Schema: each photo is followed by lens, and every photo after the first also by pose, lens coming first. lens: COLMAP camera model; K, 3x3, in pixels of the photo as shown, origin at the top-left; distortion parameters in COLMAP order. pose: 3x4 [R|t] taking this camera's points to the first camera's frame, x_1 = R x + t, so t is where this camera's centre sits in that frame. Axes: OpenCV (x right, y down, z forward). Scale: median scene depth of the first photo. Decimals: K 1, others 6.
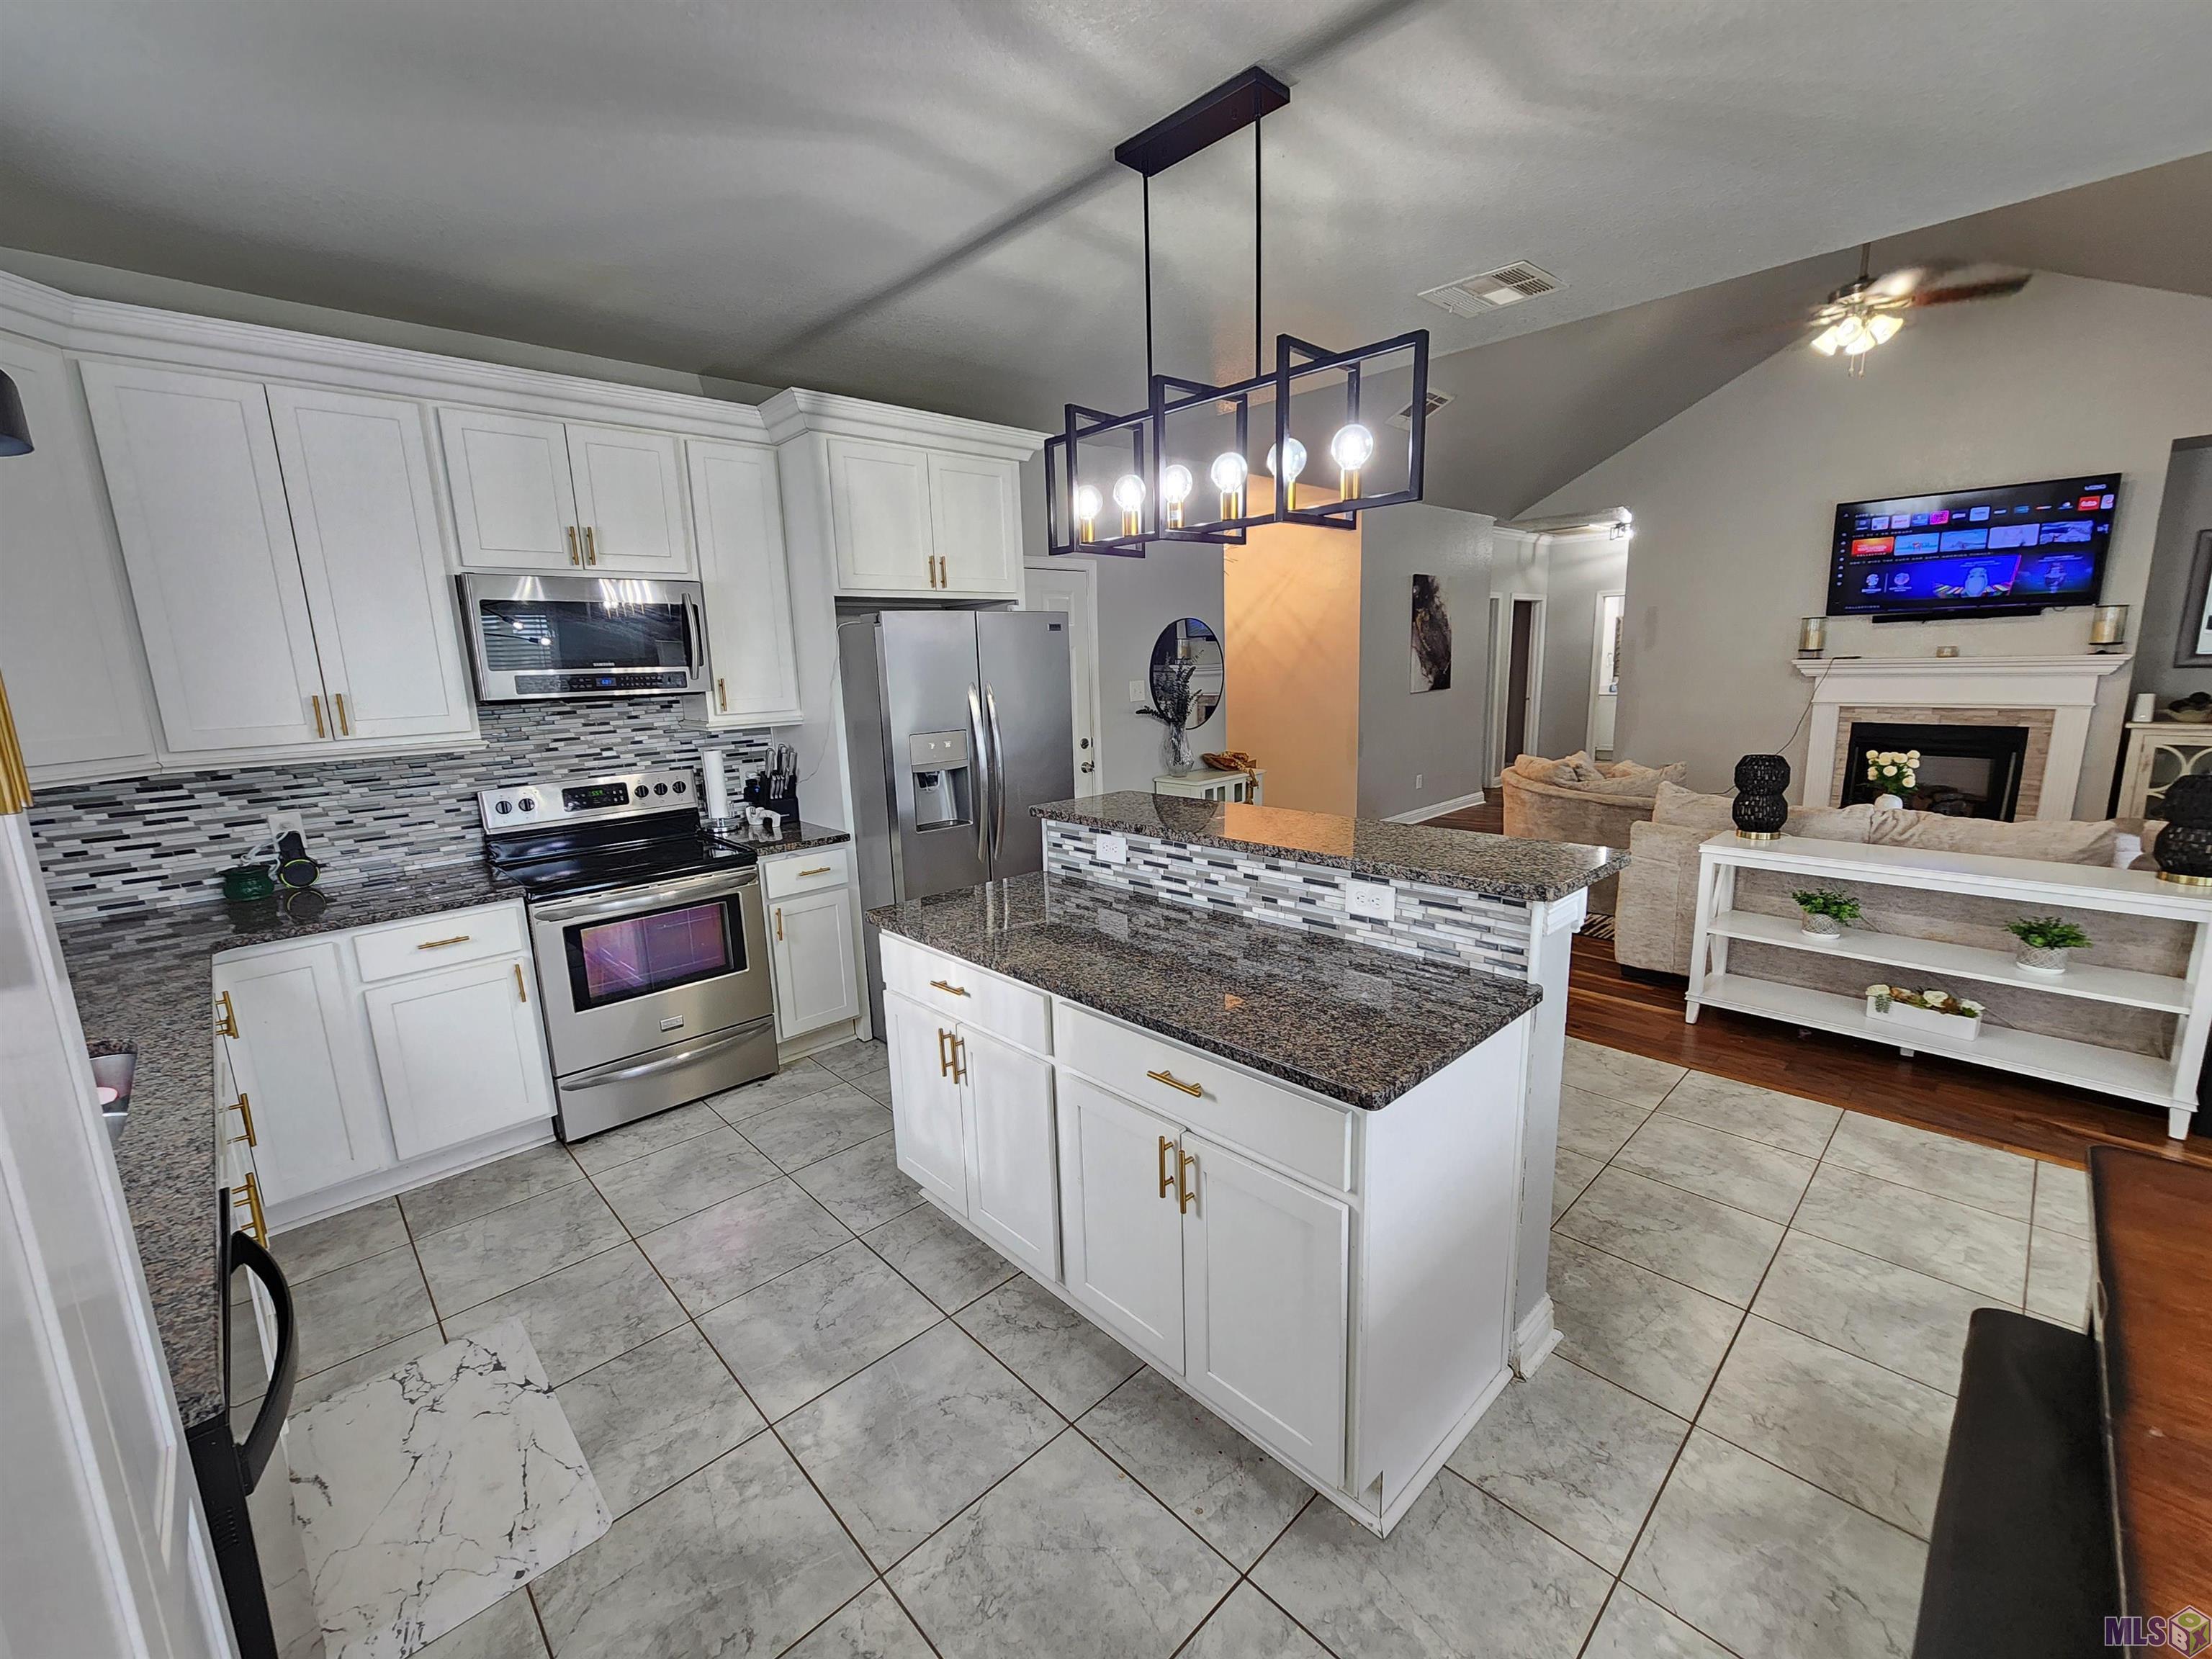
lens RADIAL K [[908.9, 0, 1091.1], [0, 908.9, 835.1], [0, 0, 1]] dist [-0.001537, 0.001512]
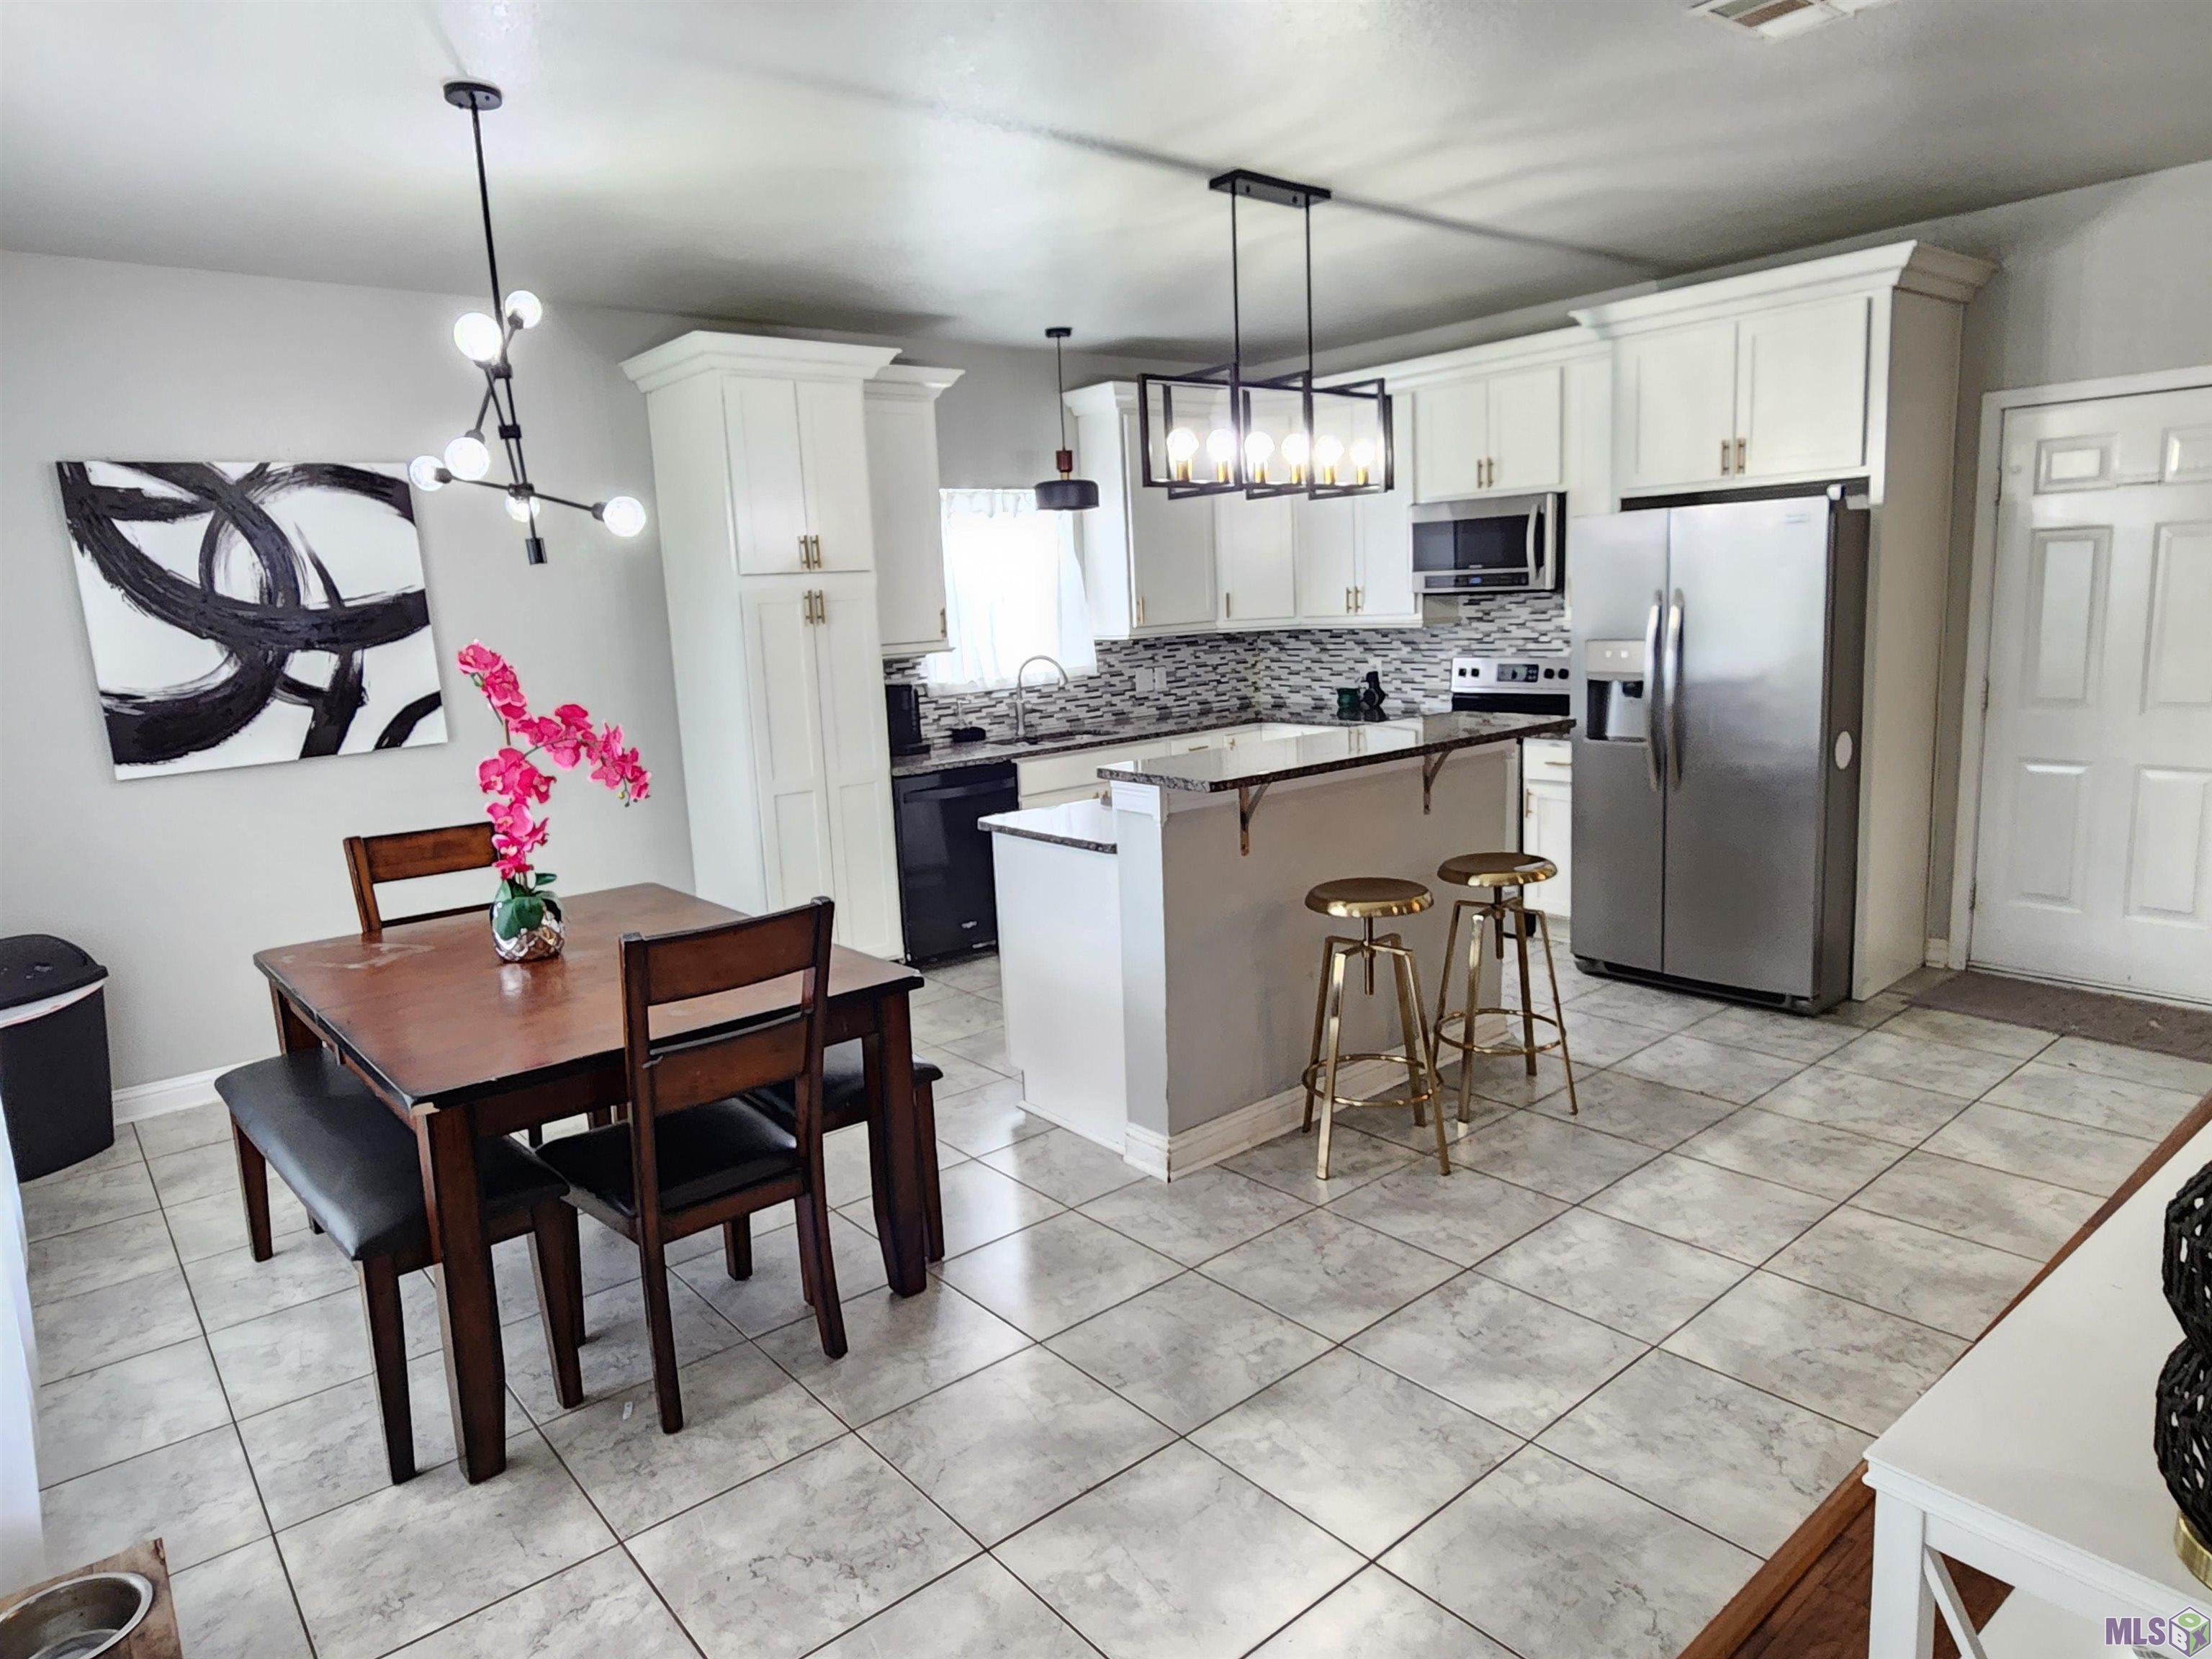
lens RADIAL K [[1362.9, 0, 1101.6], [0, 1362.9, 811.0], [0, 0, 1]] dist [0.004709, -0.007041]
pose [[-0.065284, 0.194432, -0.978741, 1.625917], [-0.143482, 0.968812, 0.202030, -0.189708], [0.987497, 0.153621, -0.035350, 0.685471]]
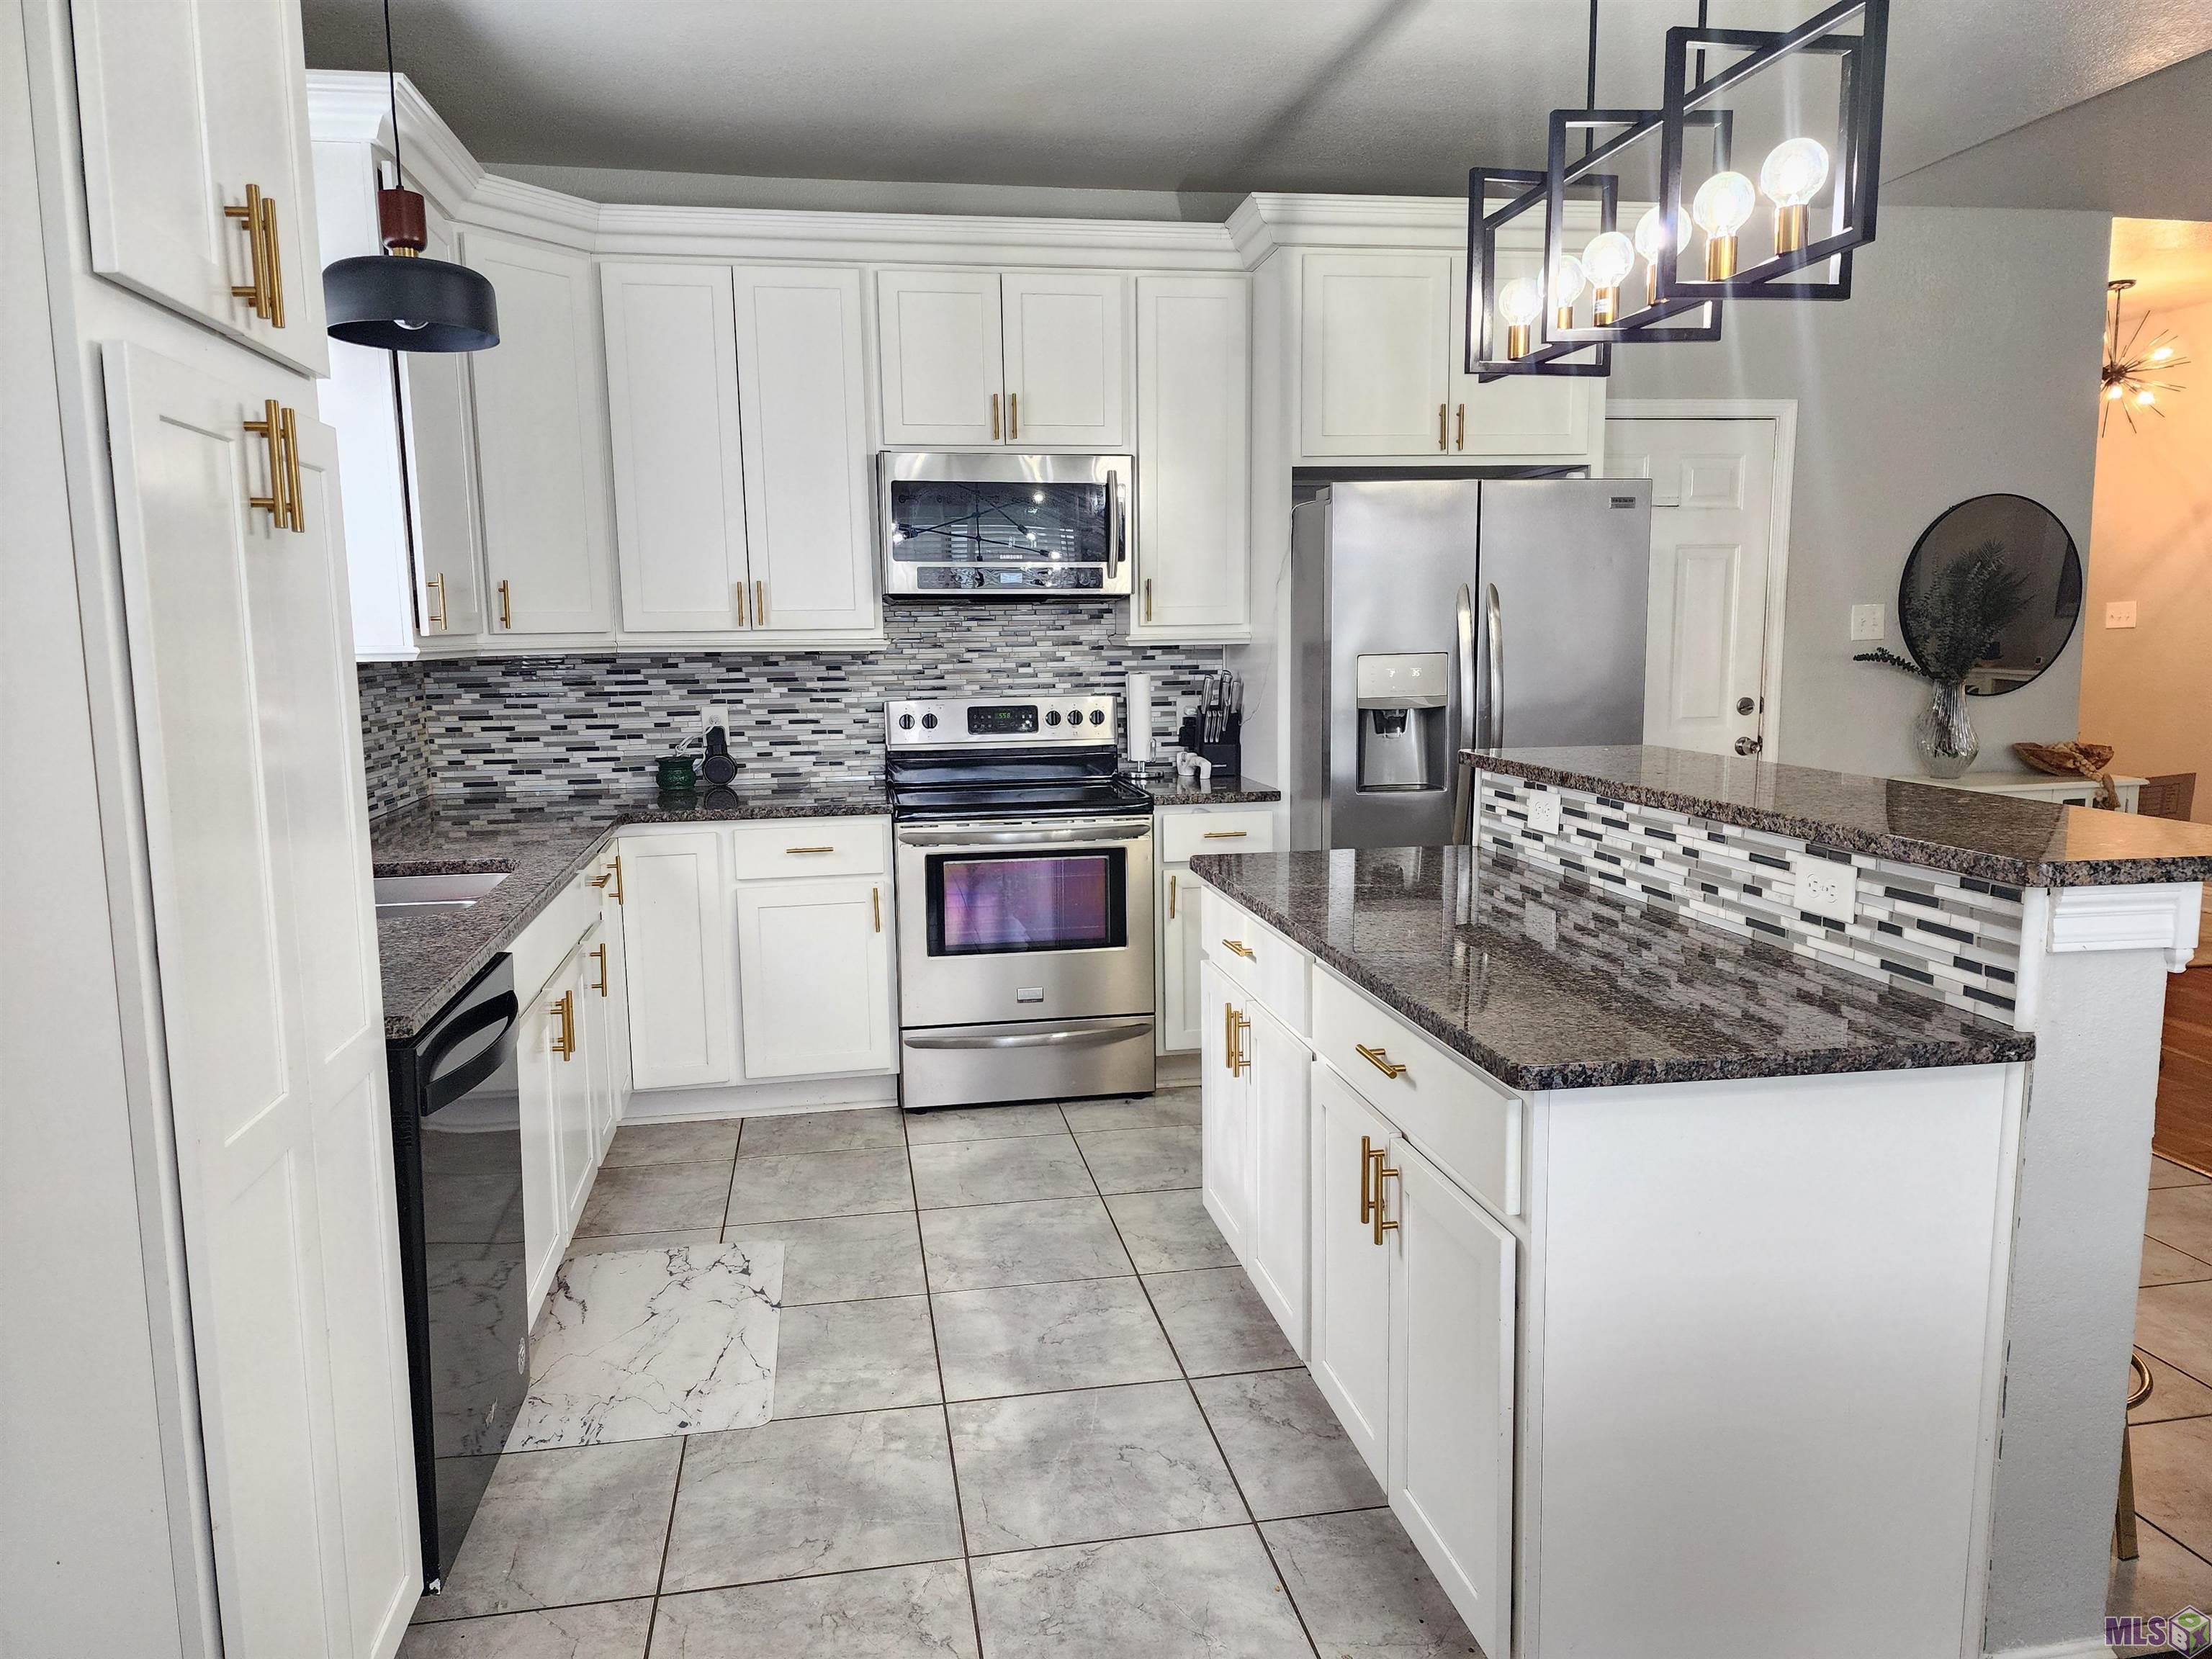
lens RADIAL K [[1466.0, 0, 1074.6], [0, 1466.0, 832.2], [0, 0, 1]] dist [0.056966, -0.031392]
pose [[0.829896, 0.097699, -0.549298, 0.319290], [-0.120102, 0.992749, -0.004883, 0.073518], [0.544838, 0.070024, 0.835612, -0.095423]]
